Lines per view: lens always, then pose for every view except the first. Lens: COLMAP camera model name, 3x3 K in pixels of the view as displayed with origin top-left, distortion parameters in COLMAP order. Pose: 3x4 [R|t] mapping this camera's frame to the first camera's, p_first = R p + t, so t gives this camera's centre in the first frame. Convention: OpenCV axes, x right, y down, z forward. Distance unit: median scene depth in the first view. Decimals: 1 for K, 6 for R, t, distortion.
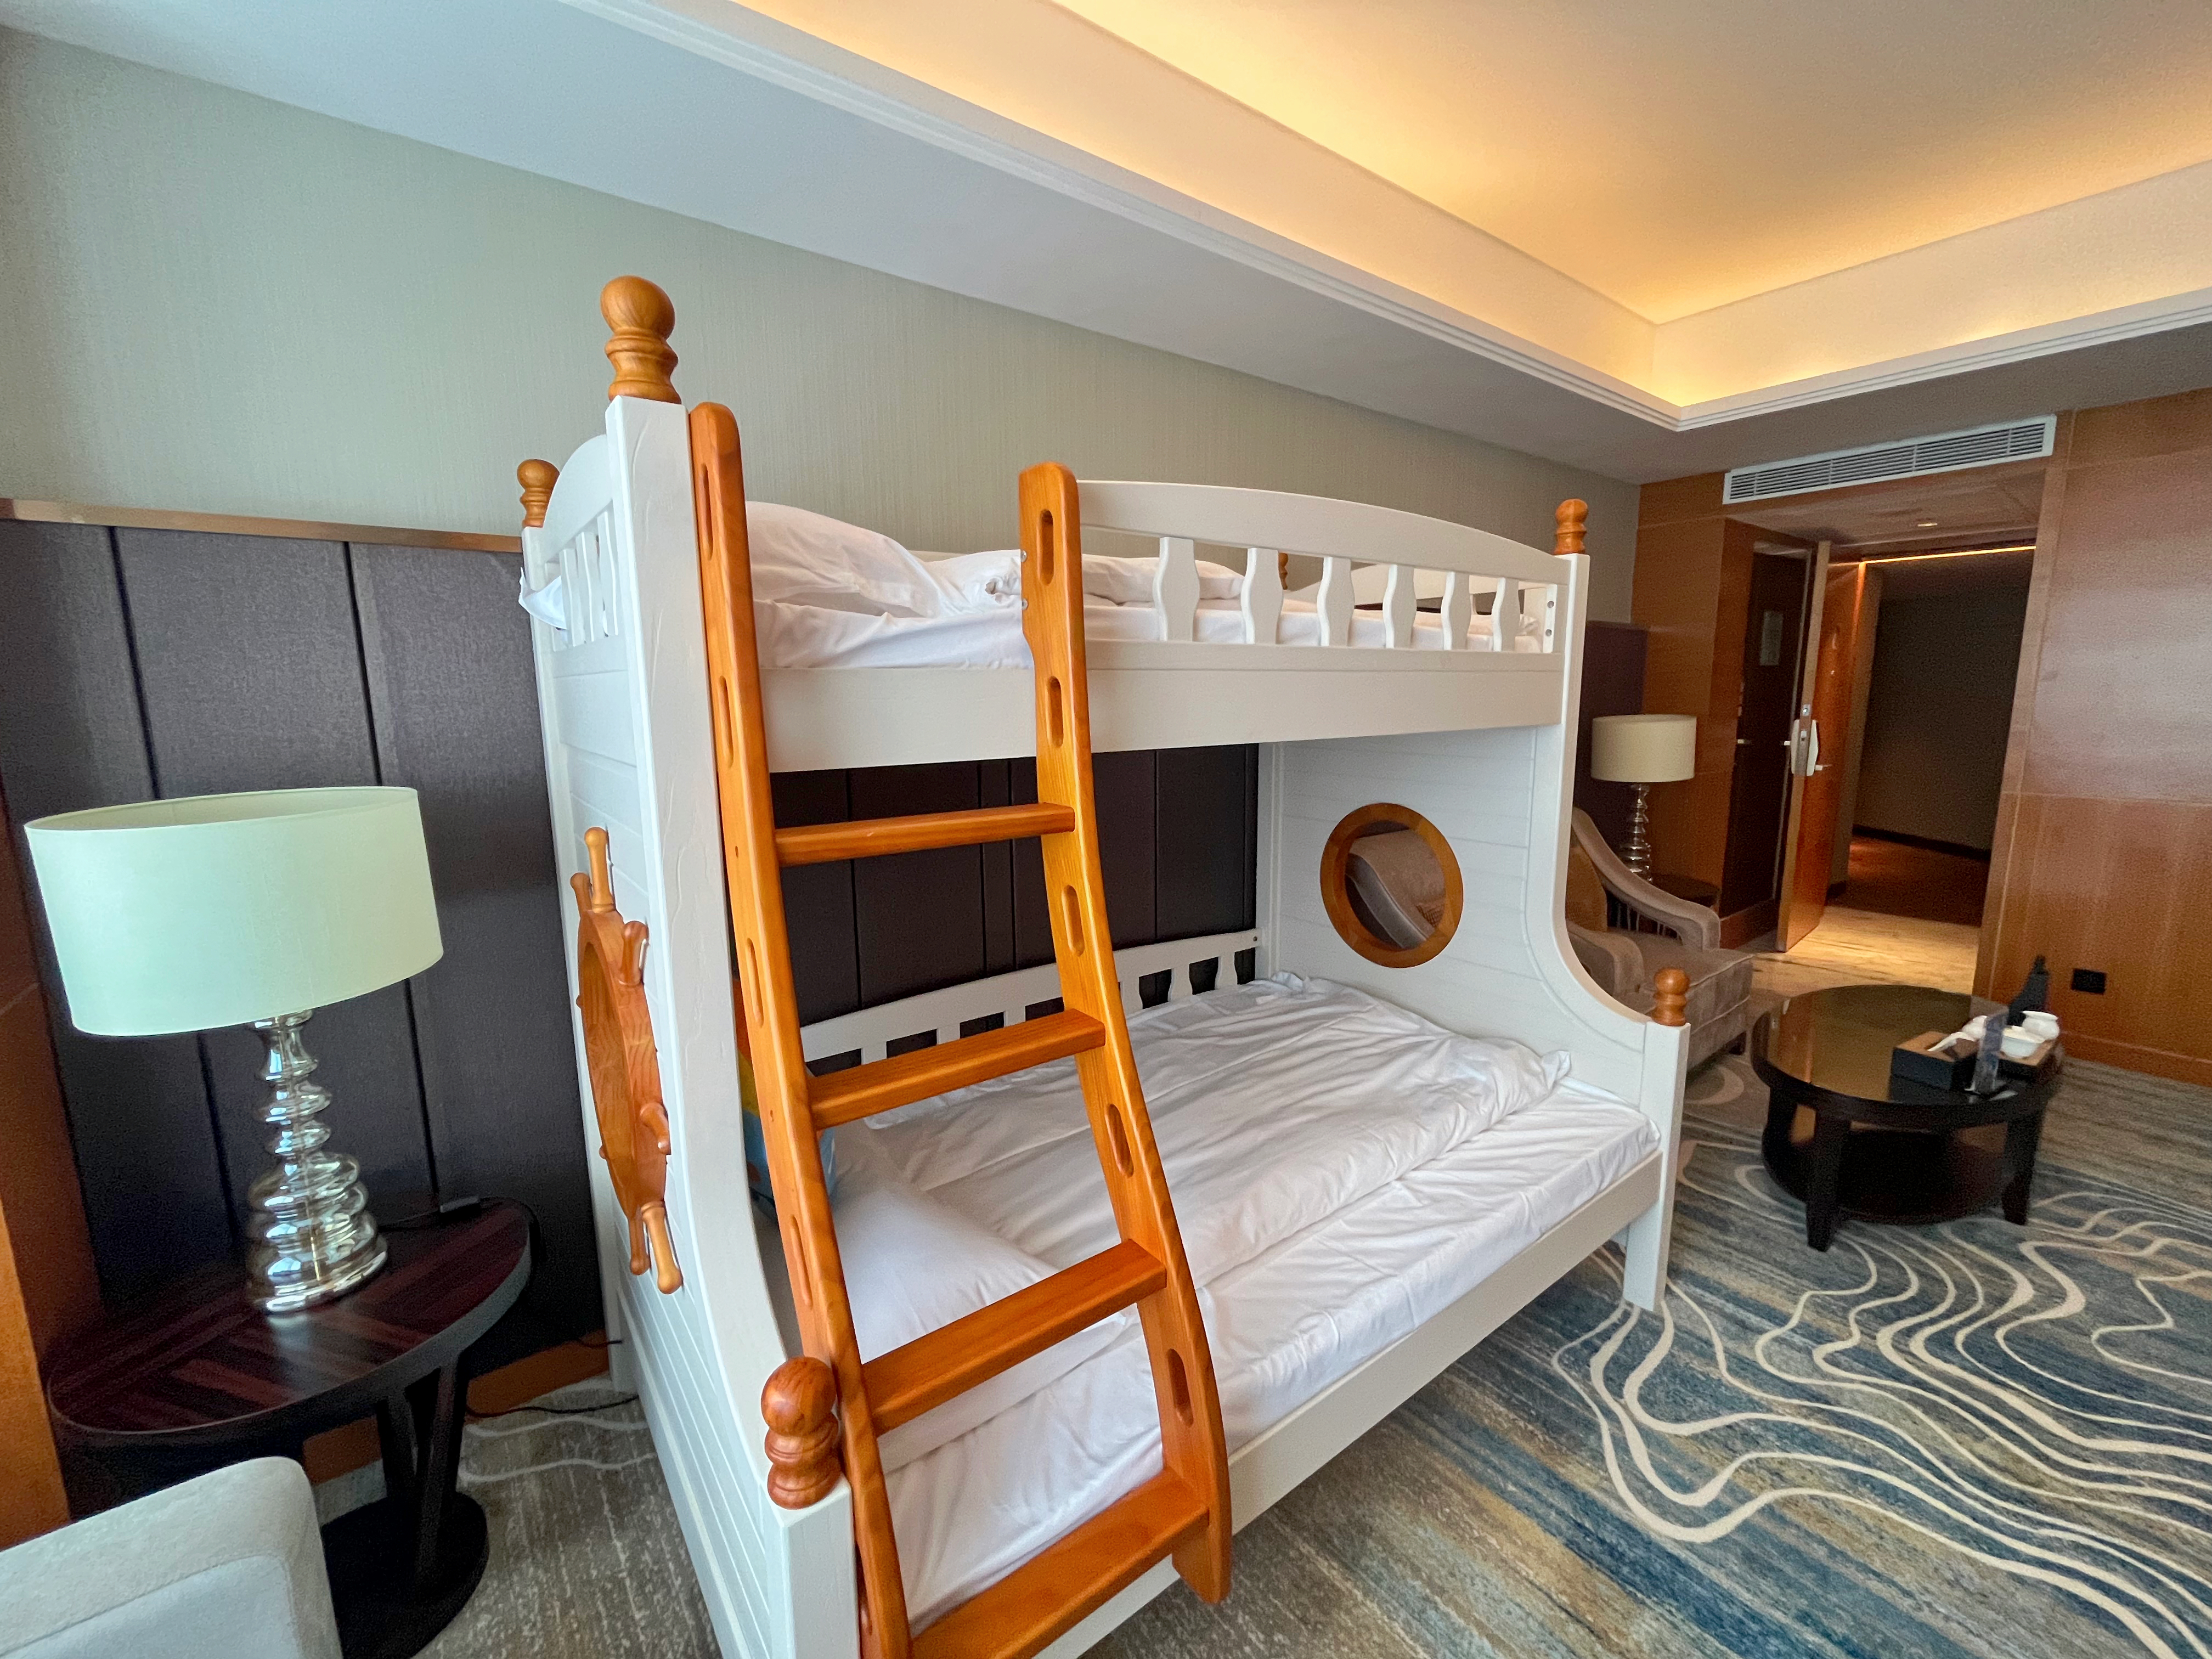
lens RADIAL K [[904.9, 0, 1085.5], [0, 904.9, 850.3], [0, 0, 1]] dist [-0.004500, 0.000451]
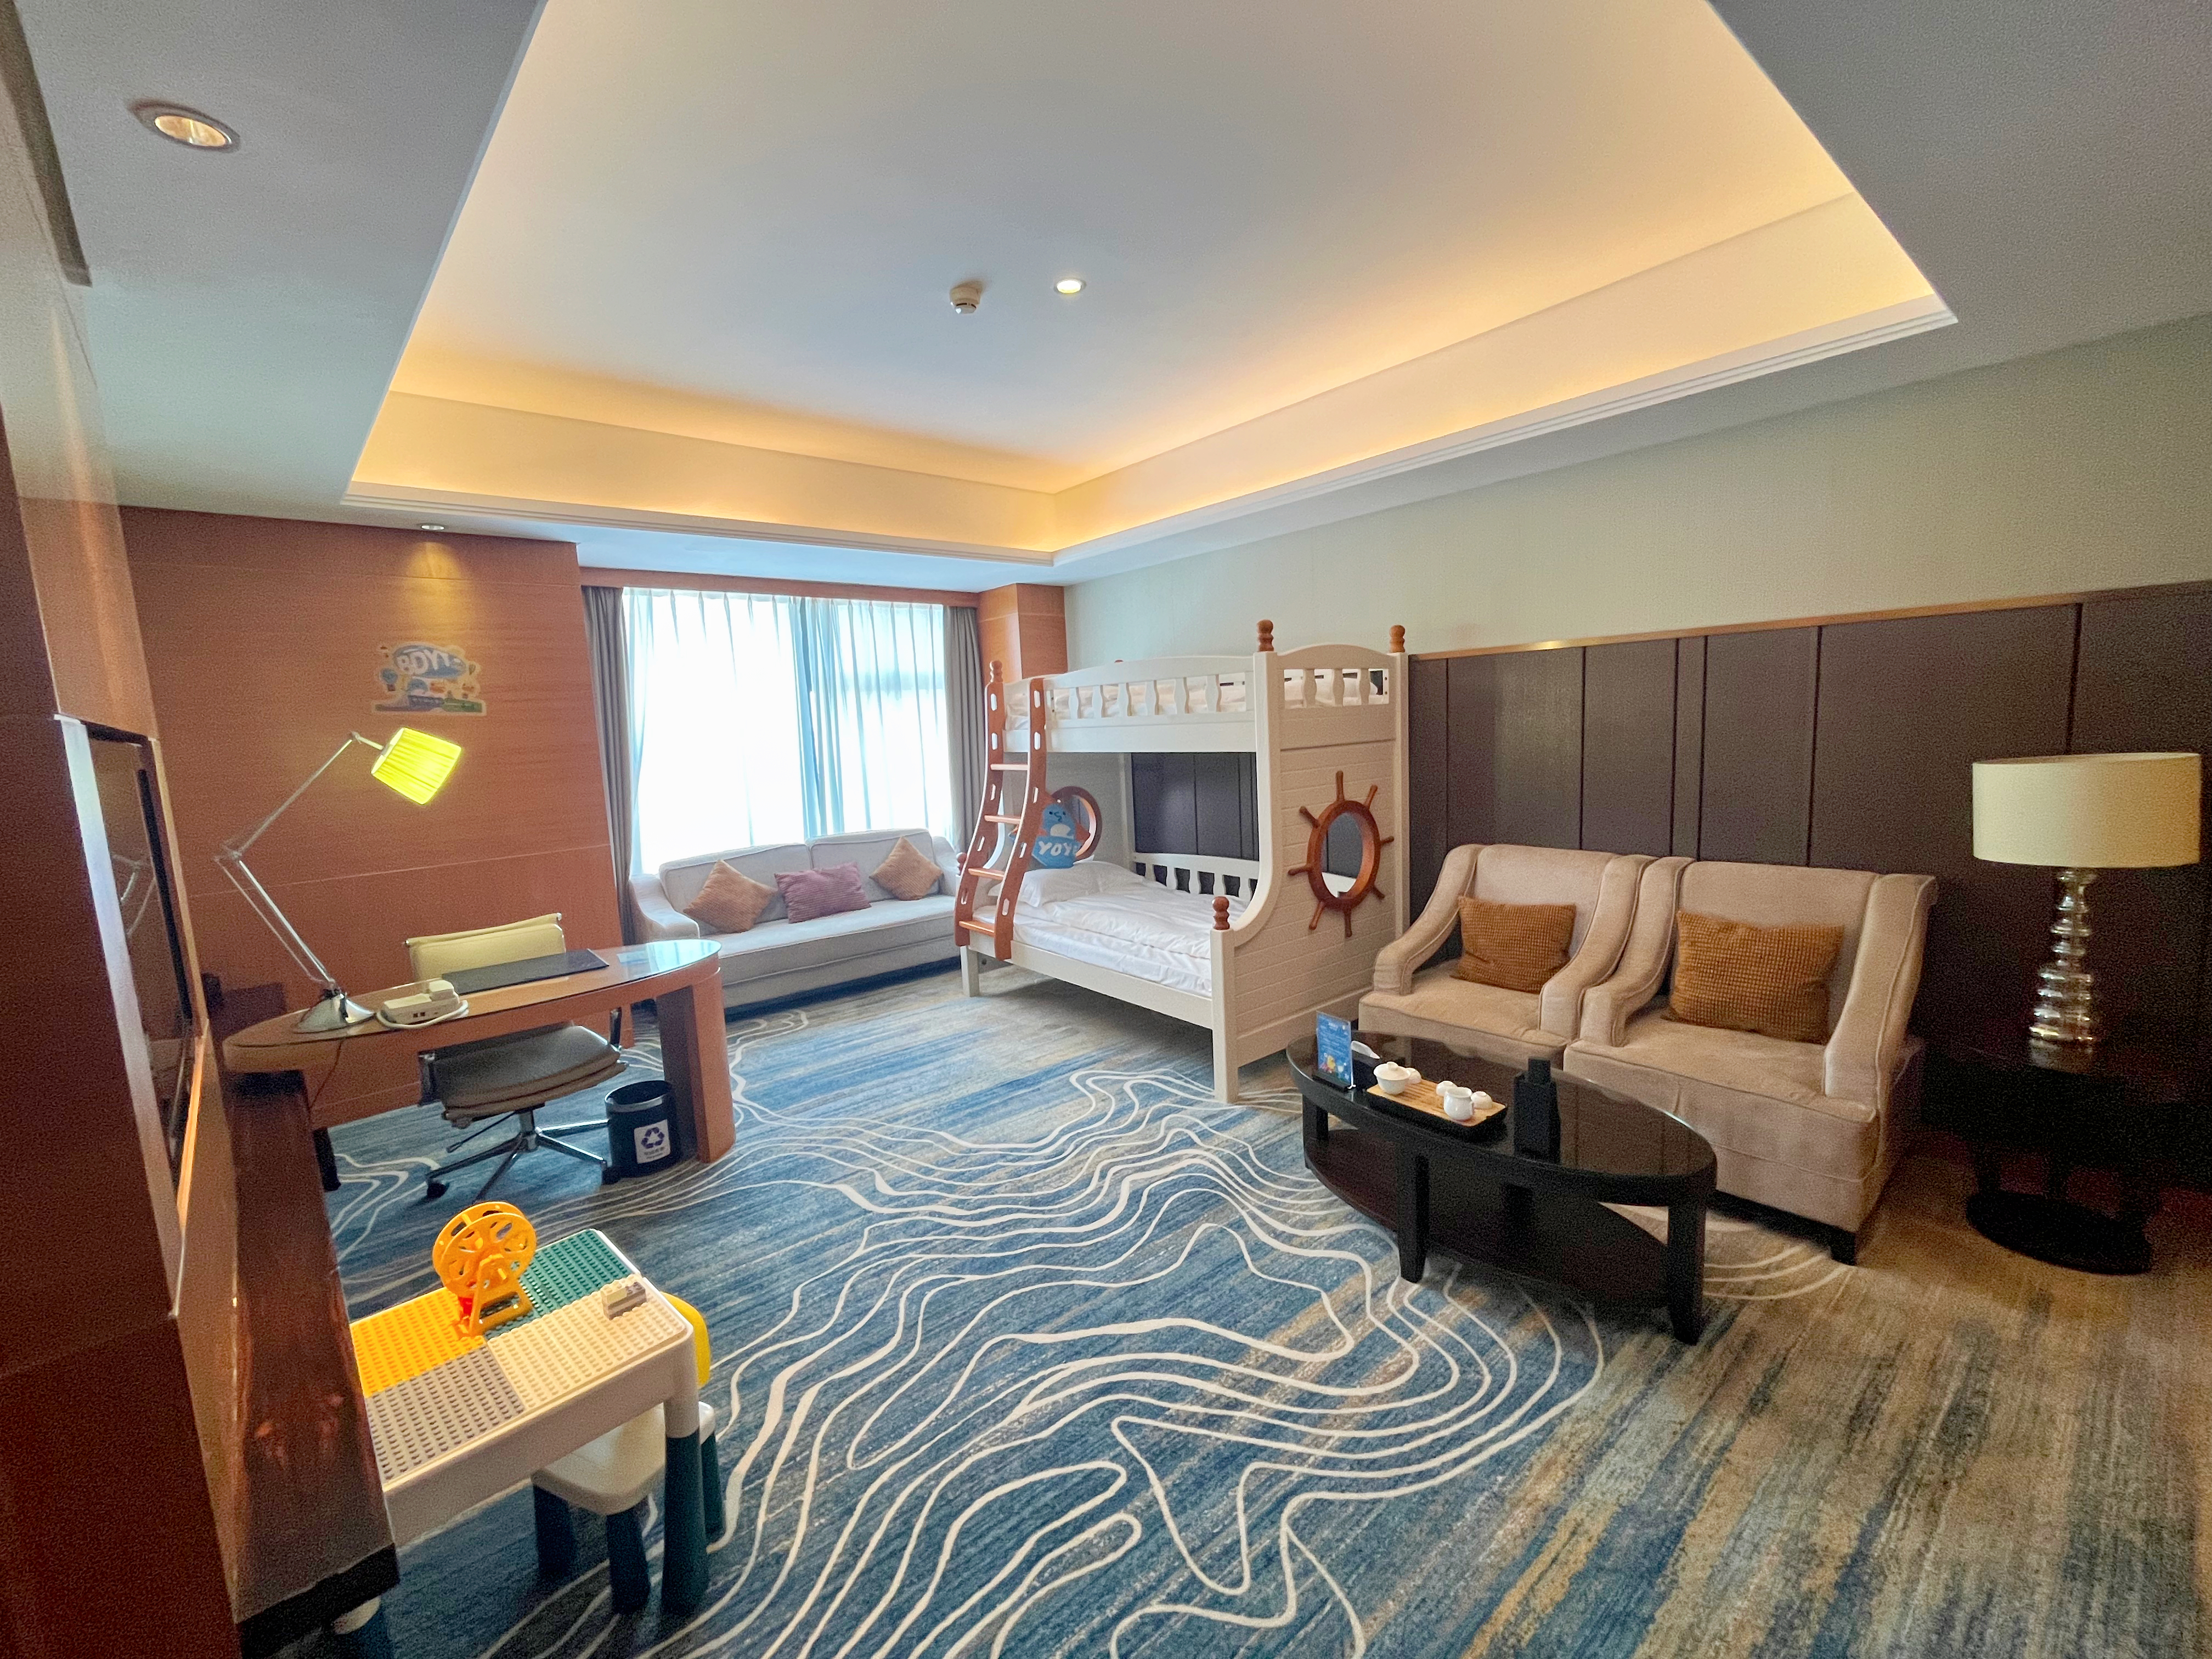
lens RADIAL K [[904.9, 0, 1121.1], [0, 904.9, 837.3], [0, 0, 1]] dist [-0.004500, 0.000451]
pose [[0.045265, 0.137363, -0.989486, 2.384398], [-0.126109, 0.983363, 0.130744, -0.186363], [0.990983, 0.118865, 0.061834, 0.699785]]
